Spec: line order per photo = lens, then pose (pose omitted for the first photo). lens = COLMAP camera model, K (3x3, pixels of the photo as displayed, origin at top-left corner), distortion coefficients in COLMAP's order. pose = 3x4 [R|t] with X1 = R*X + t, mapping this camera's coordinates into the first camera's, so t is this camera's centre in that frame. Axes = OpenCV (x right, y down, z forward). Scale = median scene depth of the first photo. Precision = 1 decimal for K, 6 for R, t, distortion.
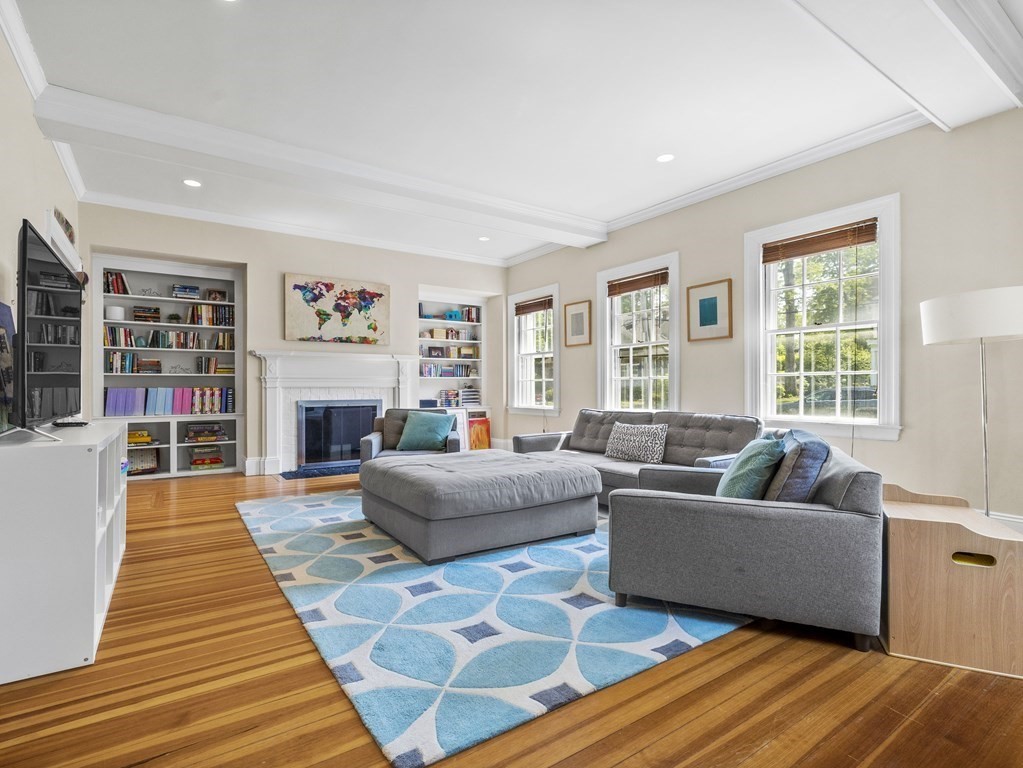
lens RADIAL K [[484.7, 0, 511.5], [0, 484.7, 384.0], [0, 0, 1]] dist [0.002044, 0.000596]
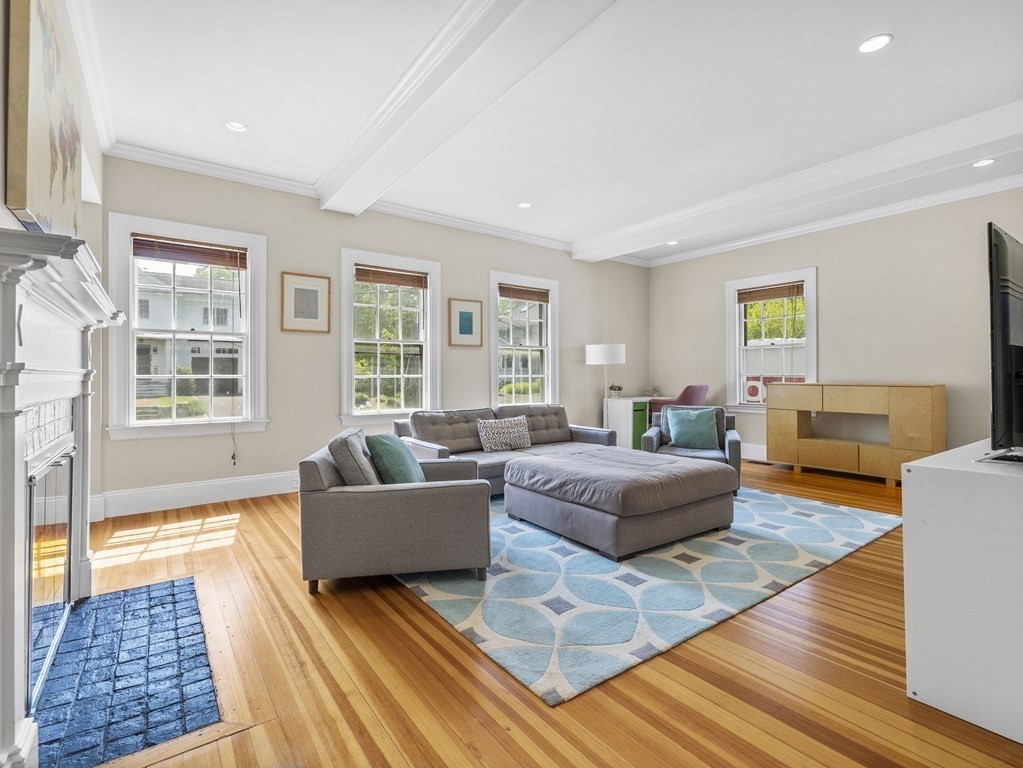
lens RADIAL K [[484.7, 0, 511.5], [0, 484.7, 384.0], [0, 0, 1]] dist [0.002044, 0.000596]
pose [[-0.009309, -0.019297, 0.999770, -0.986636], [-0.008610, 0.999778, 0.019217, -0.023689], [-0.999920, -0.008429, -0.009473, 1.075526]]
